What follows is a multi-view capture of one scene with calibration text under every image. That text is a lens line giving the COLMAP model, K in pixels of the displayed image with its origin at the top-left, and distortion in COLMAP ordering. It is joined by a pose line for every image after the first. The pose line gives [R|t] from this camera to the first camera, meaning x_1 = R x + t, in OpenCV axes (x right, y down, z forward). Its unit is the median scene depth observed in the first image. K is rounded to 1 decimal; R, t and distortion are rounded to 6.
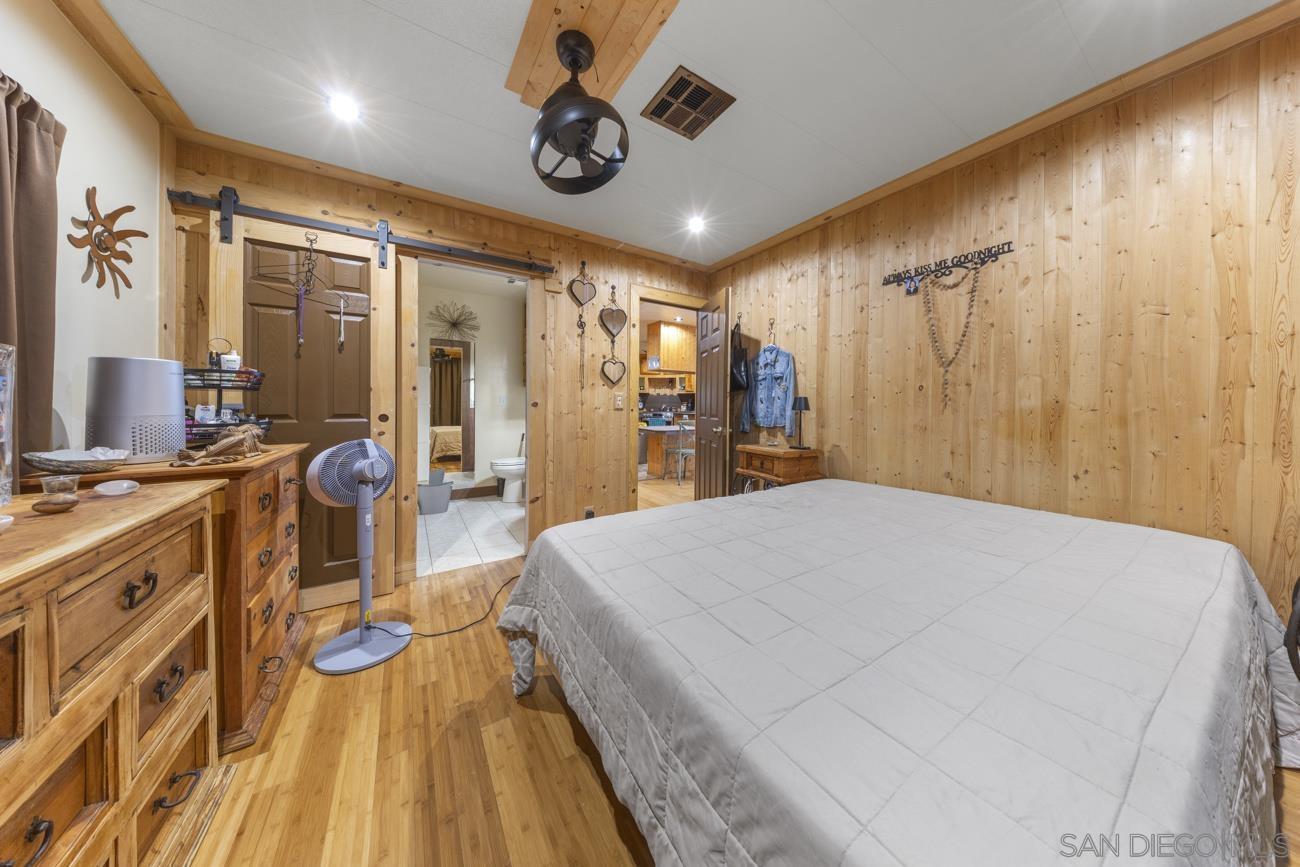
lens RADIAL K [[387.6, 0, 657.4], [0, 387.6, 415.0], [0, 0, 1]] dist [0.000170, -0.000010]
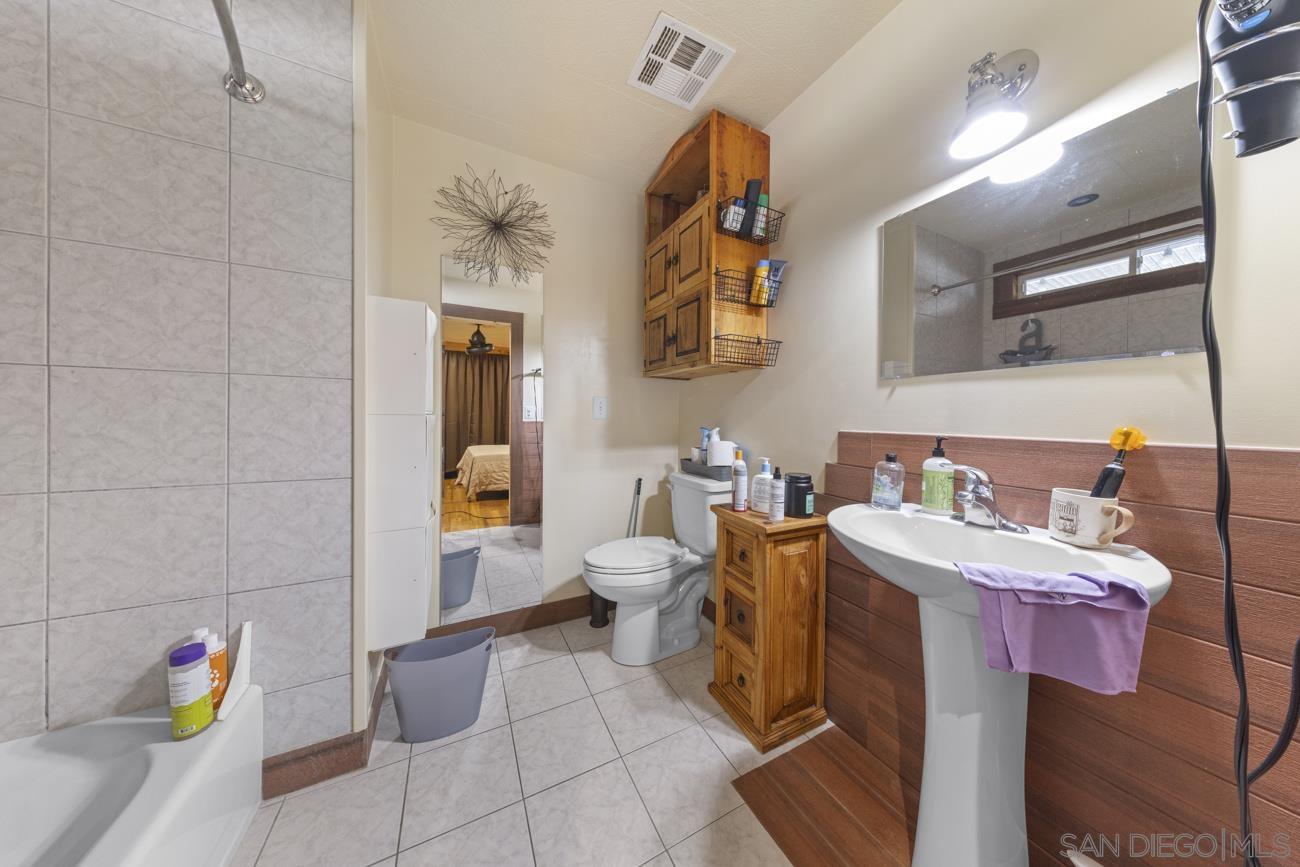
lens RADIAL K [[387.6, 0, 657.4], [0, 387.6, 415.0], [0, 0, 1]] dist [0.000170, -0.000010]
pose [[0.995245, -0.005003, -0.097273, -0.281004], [0.002812, 0.999740, -0.022649, -0.016965], [0.097361, 0.022268, 0.995000, 0.543756]]
